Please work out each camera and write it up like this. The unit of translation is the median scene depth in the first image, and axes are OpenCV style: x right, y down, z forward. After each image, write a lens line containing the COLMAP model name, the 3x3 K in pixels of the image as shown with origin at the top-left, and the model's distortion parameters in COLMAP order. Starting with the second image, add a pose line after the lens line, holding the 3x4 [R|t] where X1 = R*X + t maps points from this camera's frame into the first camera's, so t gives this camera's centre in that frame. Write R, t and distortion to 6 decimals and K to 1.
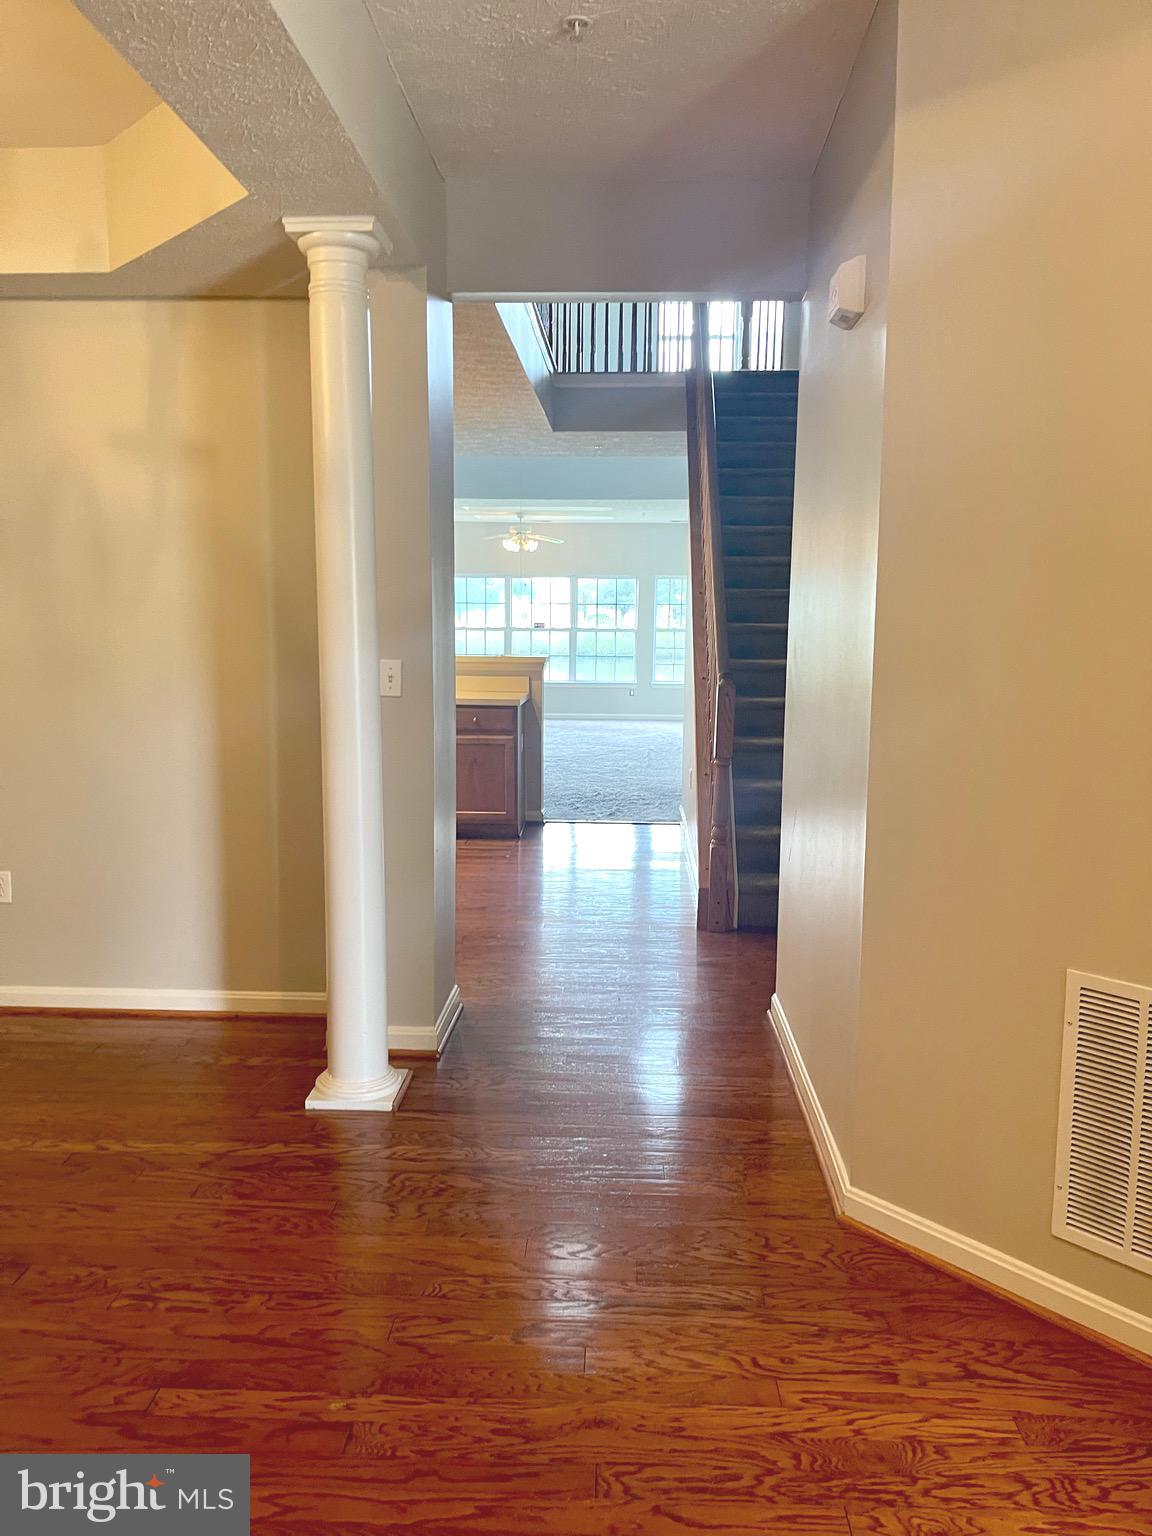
lens RADIAL K [[1152.8, 0, 574.5], [0, 1152.8, 781.3], [0, 0, 1]] dist [0.070599, -0.093893]
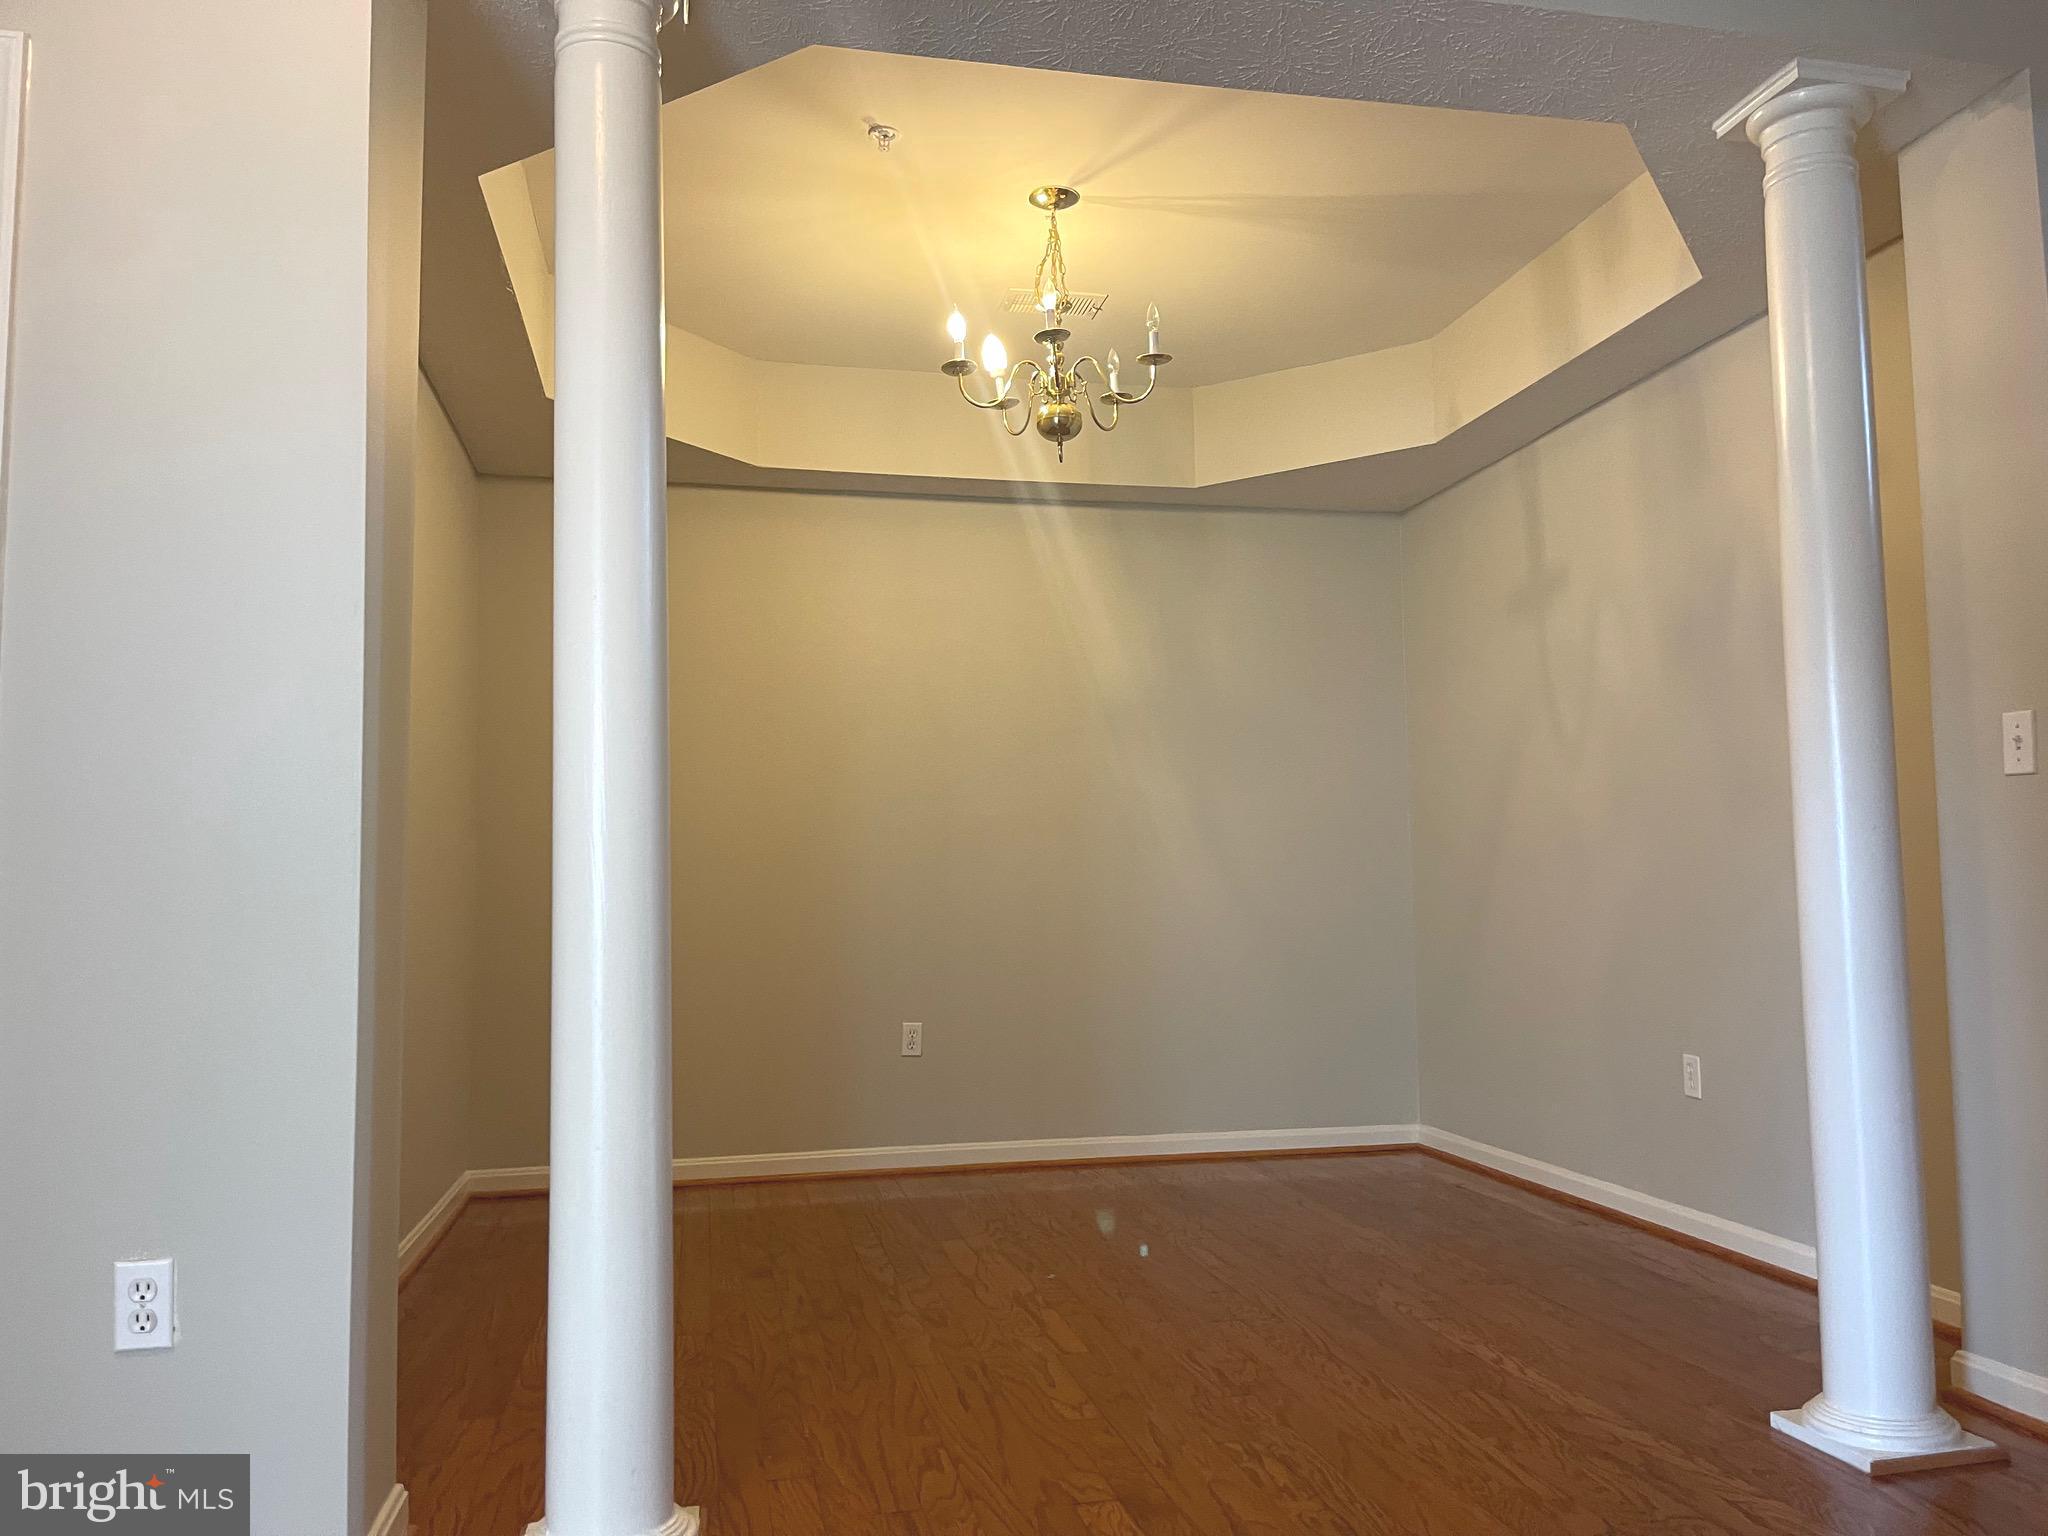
lens RADIAL K [[1537.1, 0, 1027.7], [0, 1537.1, 754.5], [0, 0, 1]] dist [0.070599, -0.093893]
pose [[0.263695, -0.091107, -0.960294, 0.546230], [-0.123485, 0.984150, -0.127279, 0.091791], [0.956669, 0.152145, 0.248265, 0.396310]]
